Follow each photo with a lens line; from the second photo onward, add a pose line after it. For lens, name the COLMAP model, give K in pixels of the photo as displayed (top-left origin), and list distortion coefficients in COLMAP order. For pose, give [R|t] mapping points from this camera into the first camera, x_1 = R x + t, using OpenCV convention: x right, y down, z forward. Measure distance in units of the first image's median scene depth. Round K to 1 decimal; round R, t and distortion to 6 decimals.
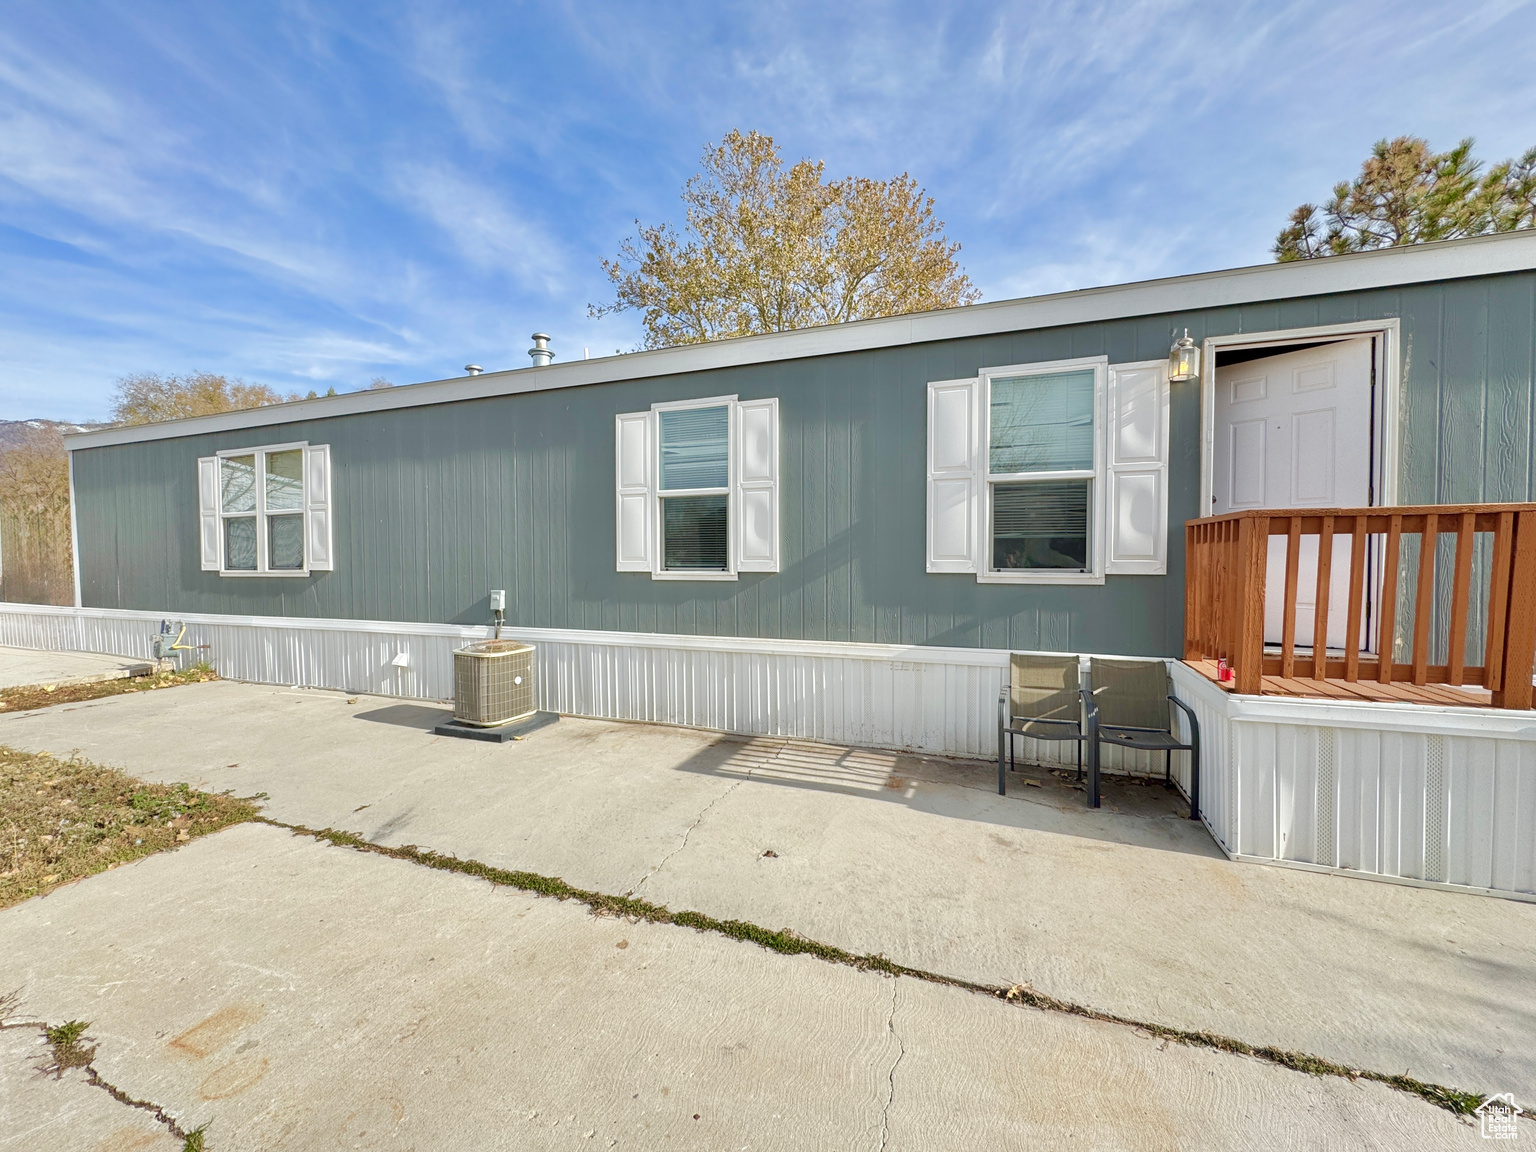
lens RADIAL K [[611.5, 0, 767.1], [0, 611.5, 575.9], [0, 0, 1]] dist [-0.003779, 0.000576]
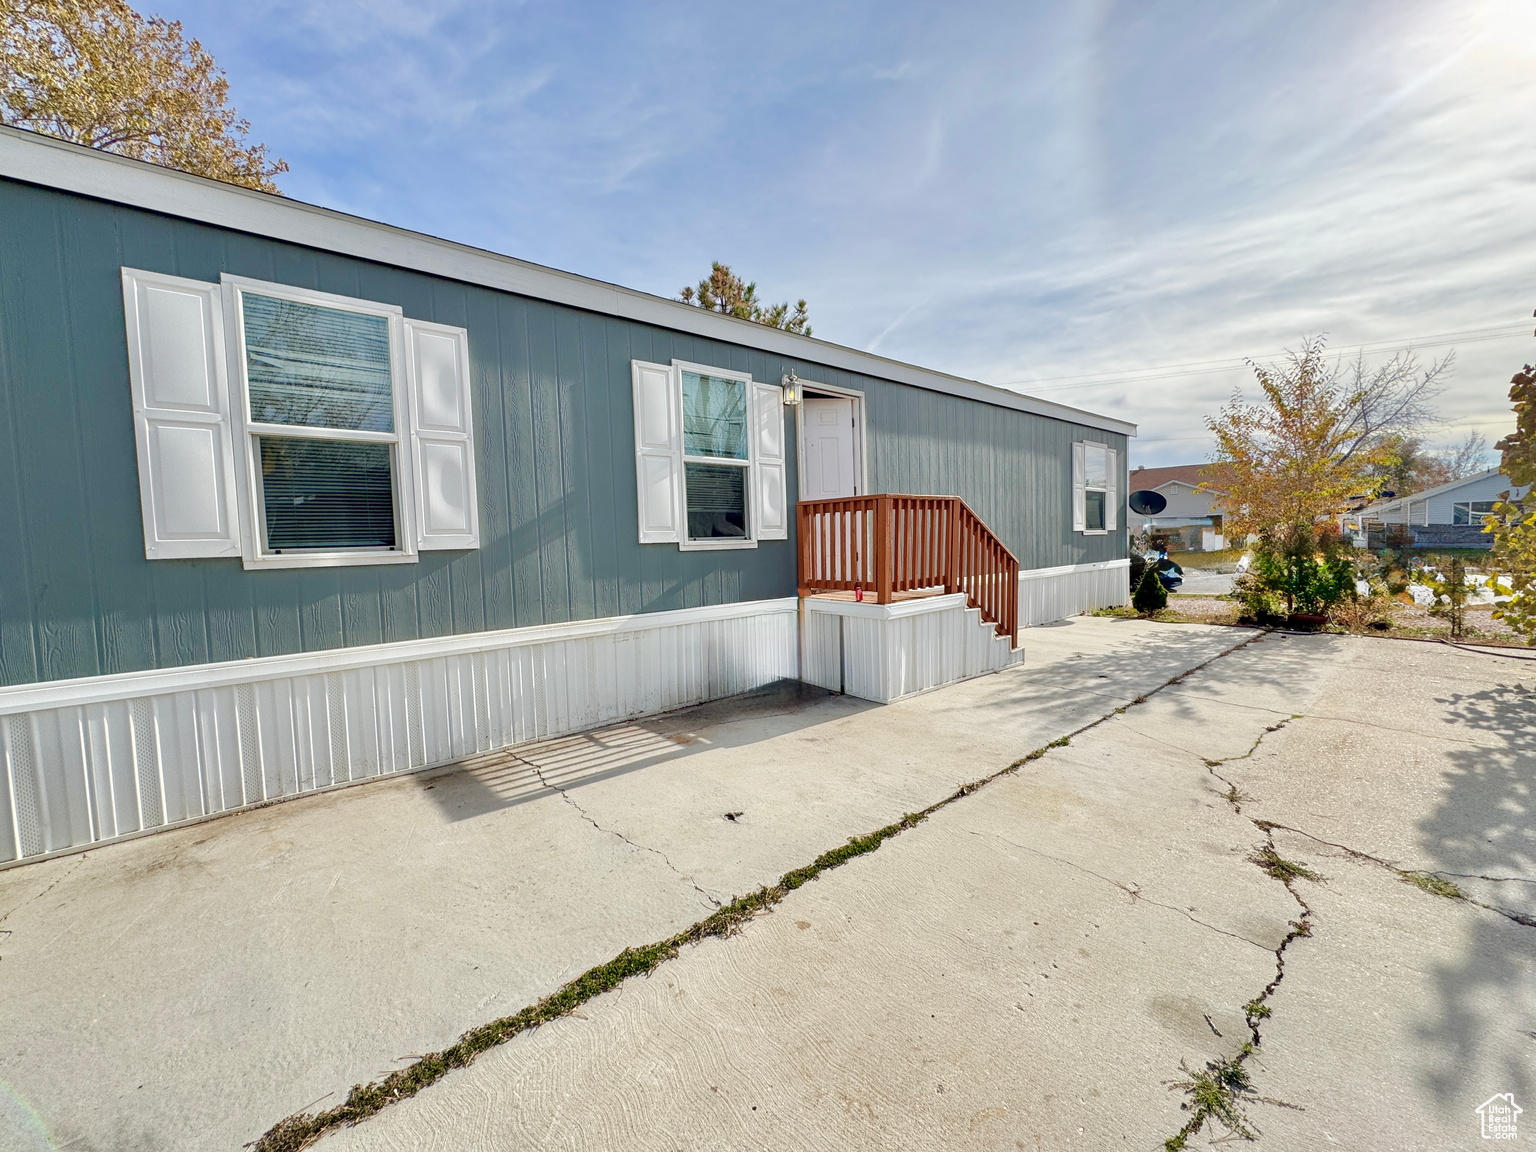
lens RADIAL K [[611.5, 0, 767.0], [0, 611.5, 574.3], [0, 0, 1]] dist [-0.003779, 0.000576]
pose [[0.485004, -0.061543, 0.872344, -0.577178], [0.054322, 0.997714, 0.040186, 0.017947], [-0.872823, 0.027897, 0.487238, 0.322687]]
